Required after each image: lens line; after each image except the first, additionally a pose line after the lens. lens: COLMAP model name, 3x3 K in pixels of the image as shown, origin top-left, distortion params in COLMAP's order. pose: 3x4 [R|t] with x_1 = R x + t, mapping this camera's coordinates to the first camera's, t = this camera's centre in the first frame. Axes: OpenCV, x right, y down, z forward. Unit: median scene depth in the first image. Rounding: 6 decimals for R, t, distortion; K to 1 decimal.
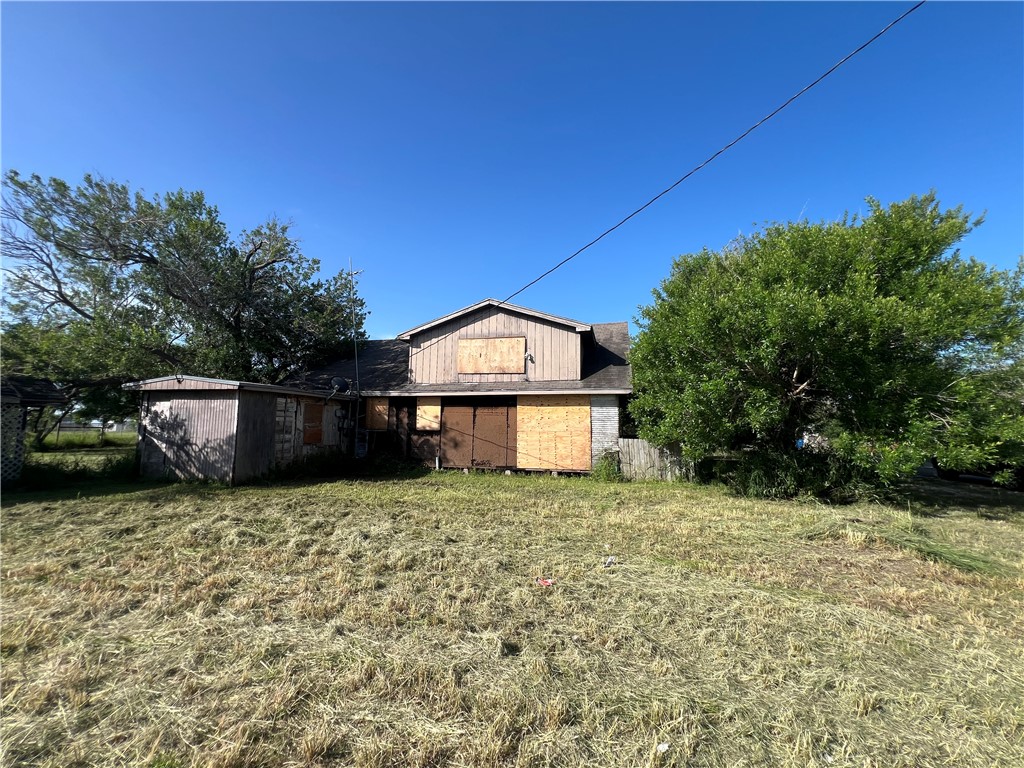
lens RADIAL K [[411.3, 0, 511.5], [0, 411.3, 385.7], [0, 0, 1]] dist [-0.003157, 0.001029]
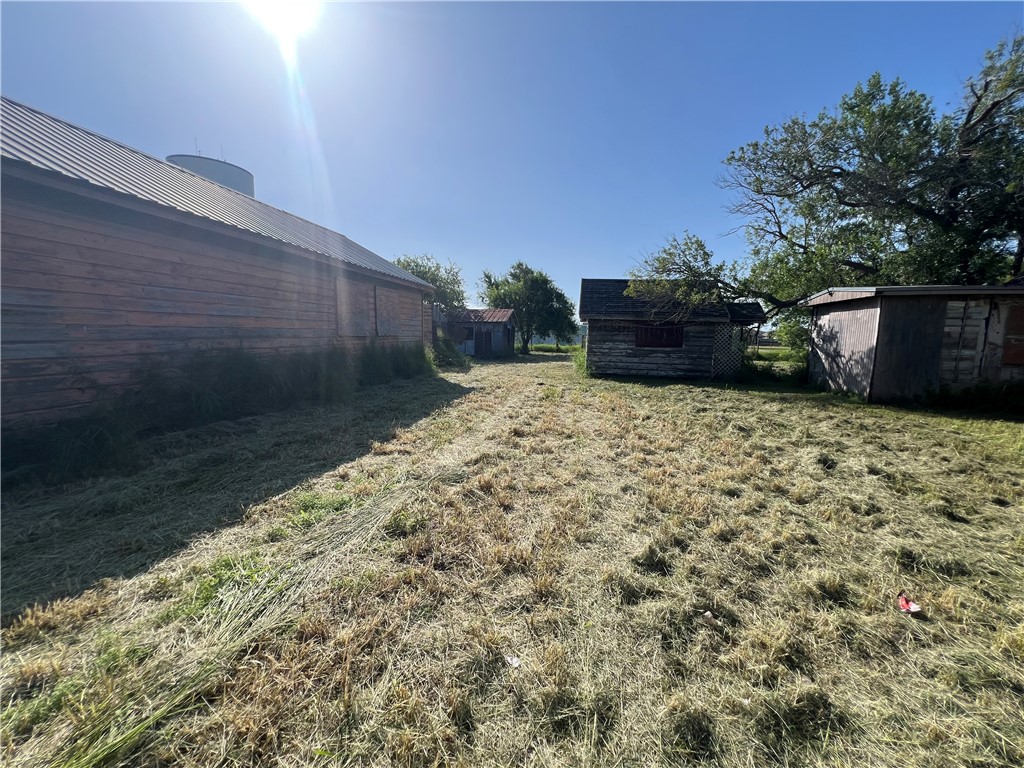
lens RADIAL K [[411.3, 0, 511.1], [0, 411.3, 385.4], [0, 0, 1]] dist [-0.003157, 0.001029]
pose [[0.009503, 0.110334, -0.993849, 0.201194], [0.083445, 0.990340, 0.110743, 0.032048], [0.996467, -0.083984, 0.000204, 0.175153]]
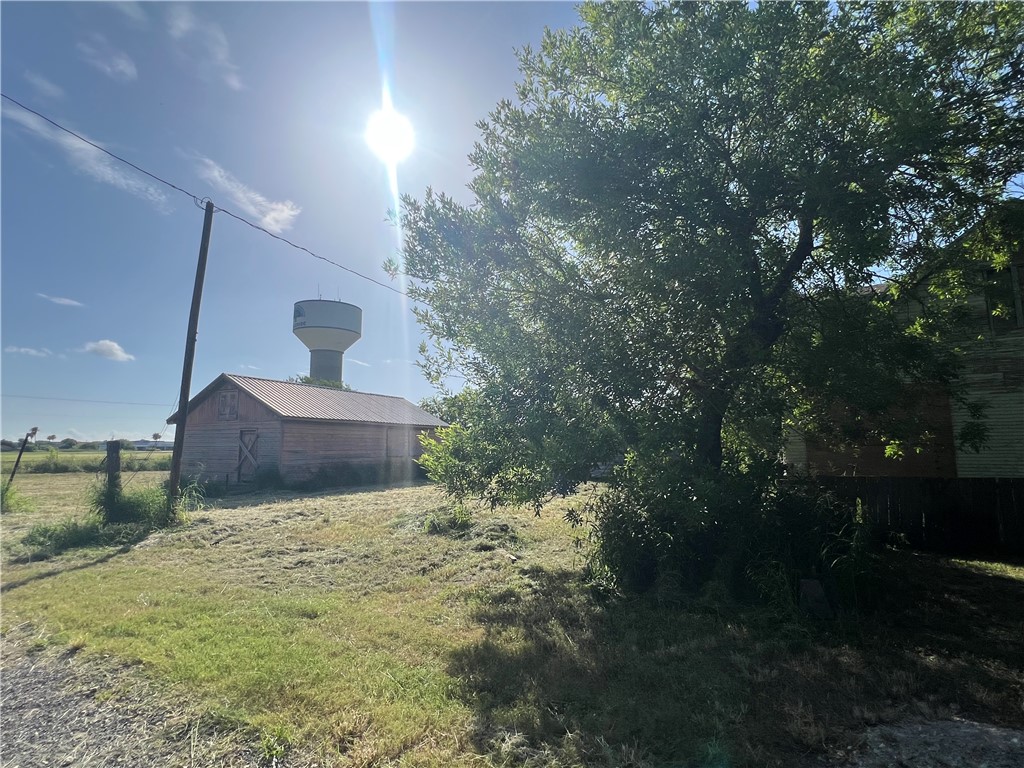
lens RADIAL K [[509.6, 0, 518.6], [0, 509.6, 377.2], [0, 0, 1]] dist [-0.005008, 0.001910]
pose [[-0.224488, -0.148887, -0.963036, 1.331991], [0.104455, 0.978889, -0.175687, 0.102424], [0.968862, -0.140034, -0.204197, 0.838791]]
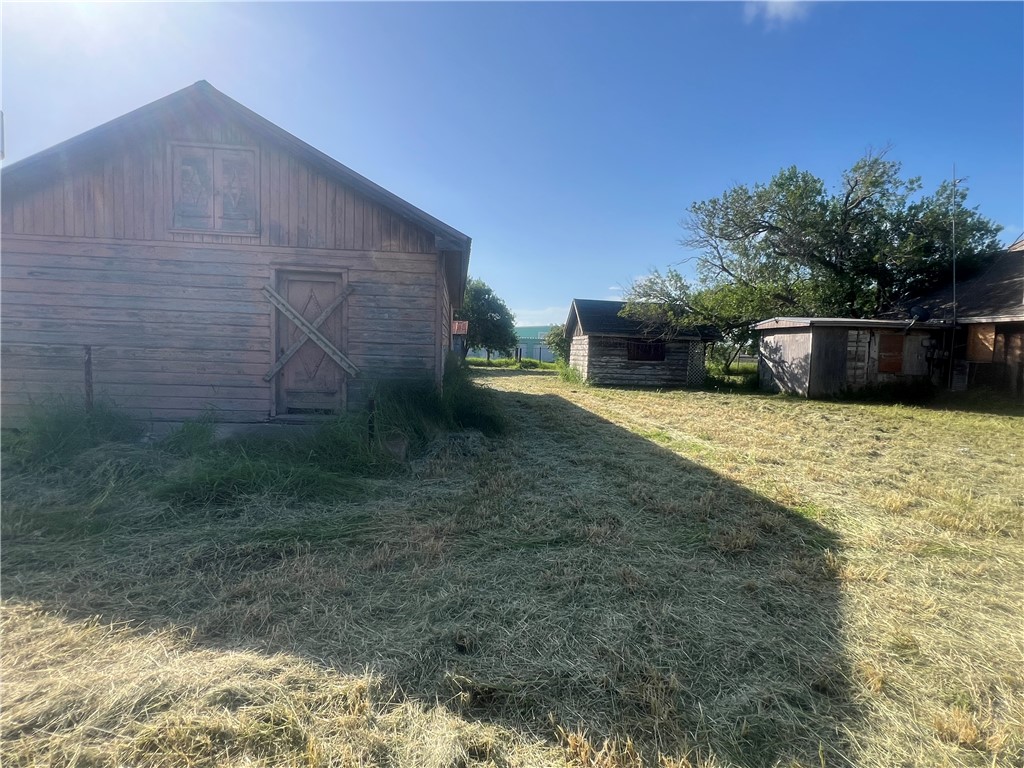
lens RADIAL K [[509.6, 0, 510.4], [0, 509.6, 386.5], [0, 0, 1]] dist [-0.005008, 0.001910]
pose [[0.283804, 0.065480, -0.956644, 0.549325], [0.074891, 0.993104, 0.090193, -0.014738], [0.955953, -0.097241, 0.276943, -0.331987]]
